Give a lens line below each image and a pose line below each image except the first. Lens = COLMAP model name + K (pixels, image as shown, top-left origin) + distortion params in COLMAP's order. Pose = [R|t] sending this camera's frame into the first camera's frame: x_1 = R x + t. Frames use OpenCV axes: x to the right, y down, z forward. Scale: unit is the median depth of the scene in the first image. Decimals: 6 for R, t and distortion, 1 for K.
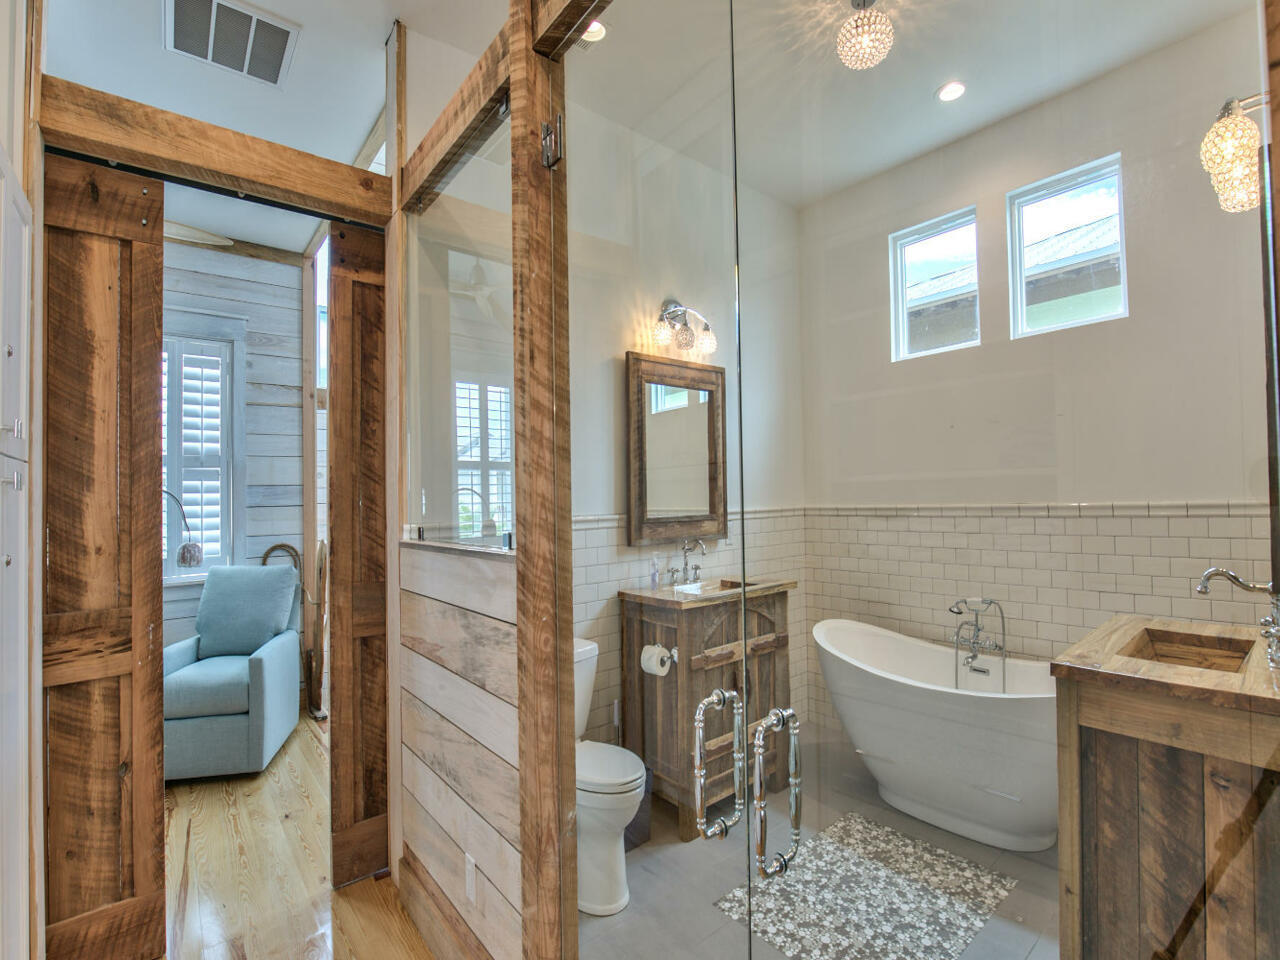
lens RADIAL K [[601.2, 0, 642.0], [0, 601.2, 484.9], [0, 0, 1]] dist [-0.019876, 0.005029]
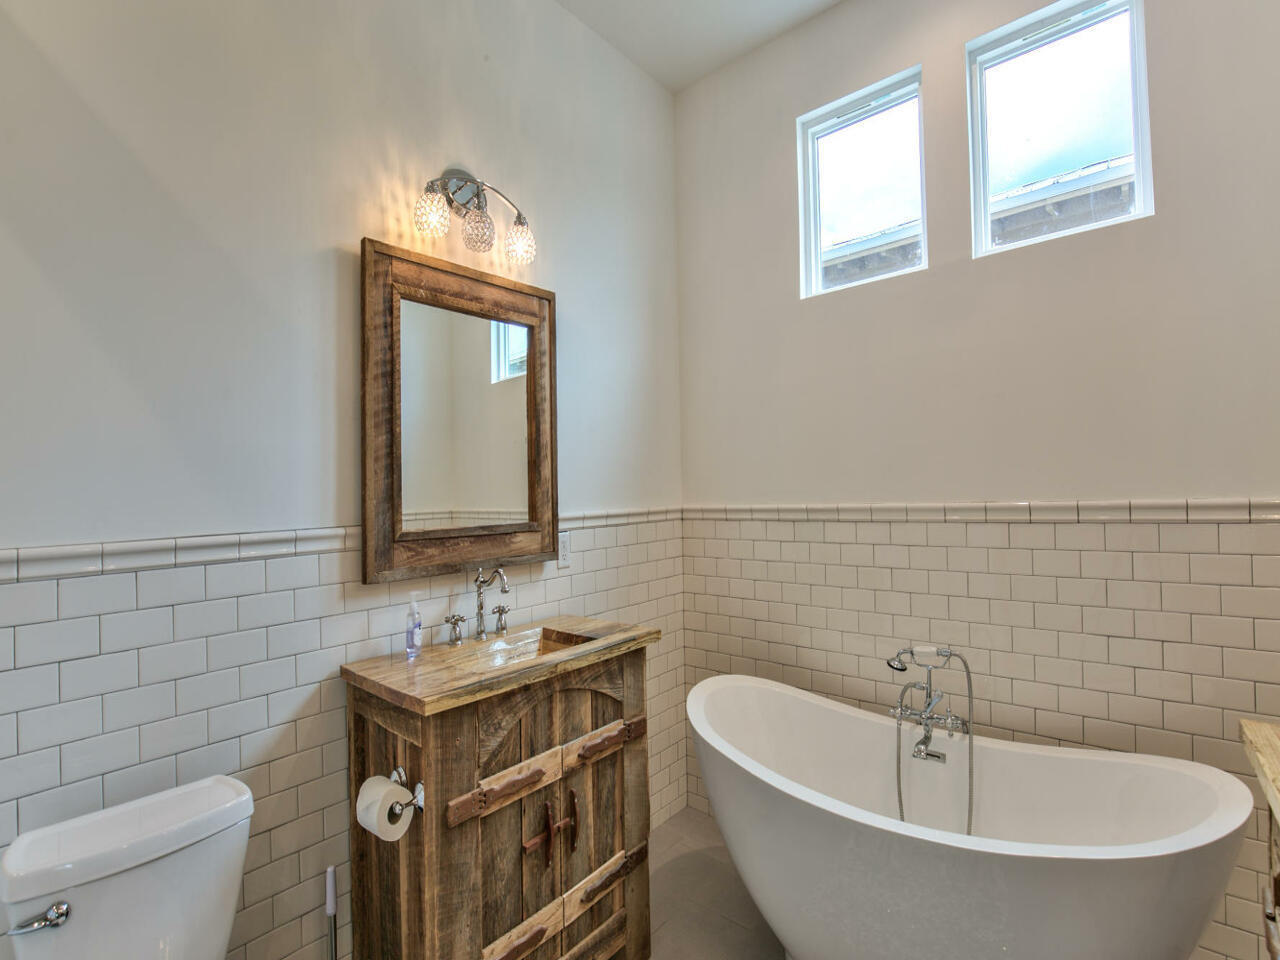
lens RADIAL K [[601.2, 0, 637.3], [0, 601.2, 488.8], [0, 0, 1]] dist [-0.019876, 0.005029]
pose [[0.987767, -0.004063, 0.155886, 0.137844], [0.001887, 0.999899, 0.014103, 0.005808], [-0.155928, -0.013636, 0.987674, 0.390075]]
